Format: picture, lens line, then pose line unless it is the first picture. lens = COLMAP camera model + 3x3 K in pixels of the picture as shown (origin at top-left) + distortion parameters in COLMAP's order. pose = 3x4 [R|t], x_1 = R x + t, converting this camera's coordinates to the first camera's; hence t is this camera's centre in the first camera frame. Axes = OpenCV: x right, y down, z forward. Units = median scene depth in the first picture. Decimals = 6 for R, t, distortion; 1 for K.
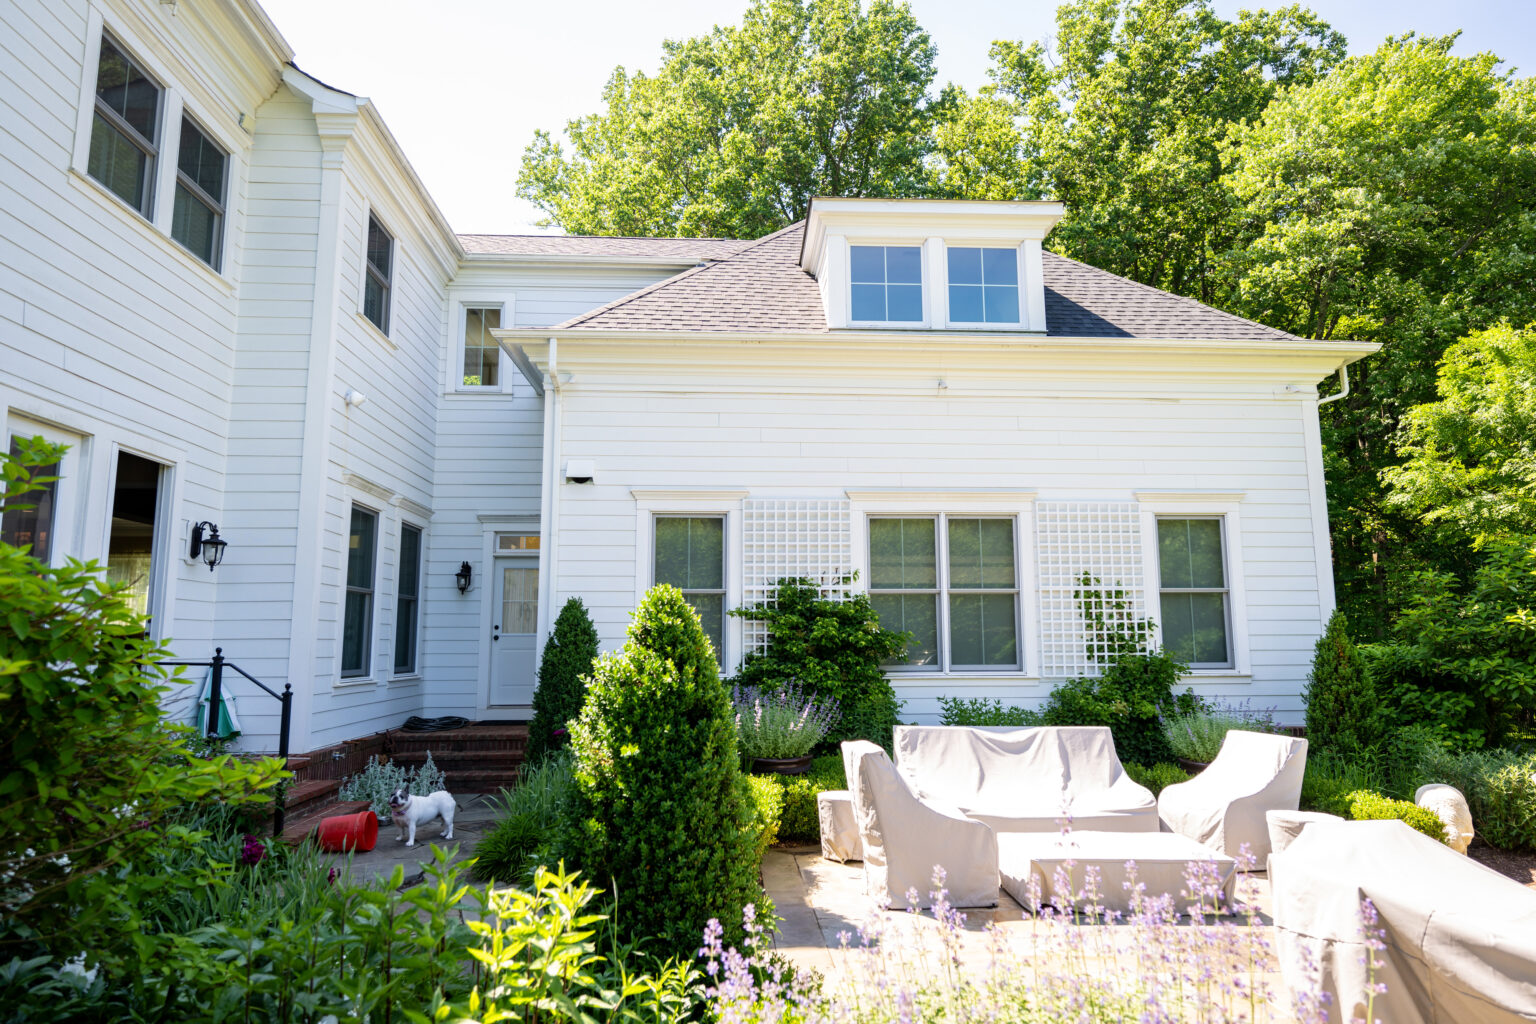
lens RADIAL K [[962.5, 0, 763.2], [0, 962.5, 506.8], [0, 0, 1]] dist [0.008359, -0.000178]
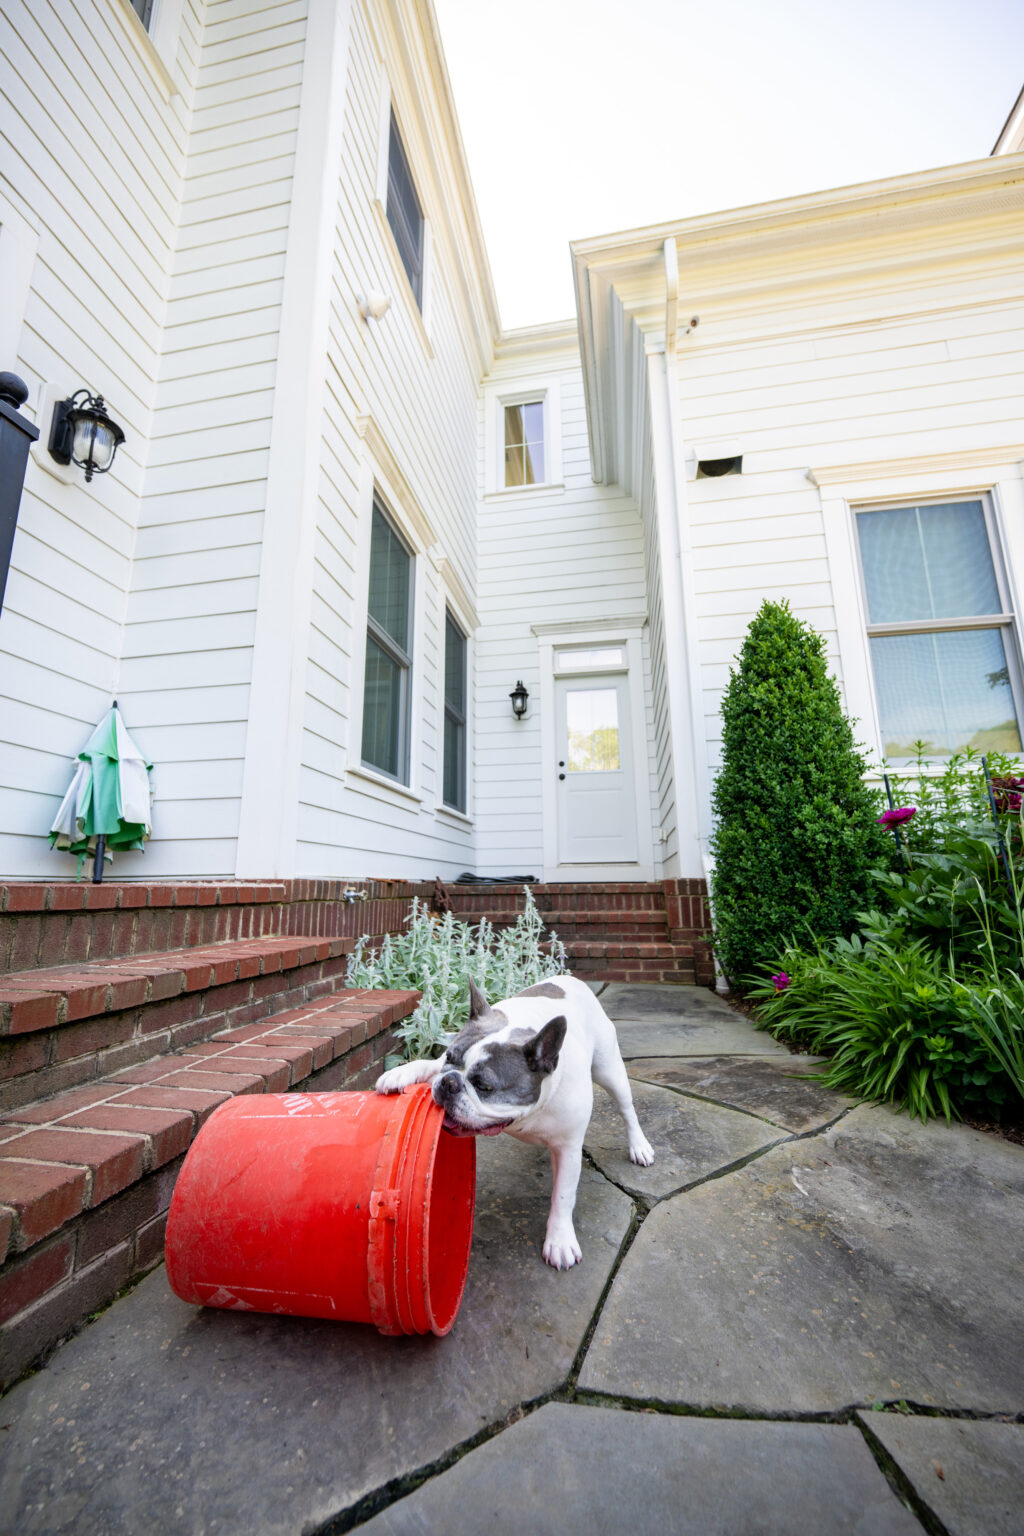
lens RADIAL K [[604.1, 0, 510.2], [0, 604.1, 765.7], [0, 0, 1]] dist [-0.003521, -0.000064]
pose [[0.974875, -0.051693, -0.216673, -0.245064], [0.038205, 0.997089, -0.065985, 0.181690], [0.219453, 0.056049, 0.974012, 0.599018]]
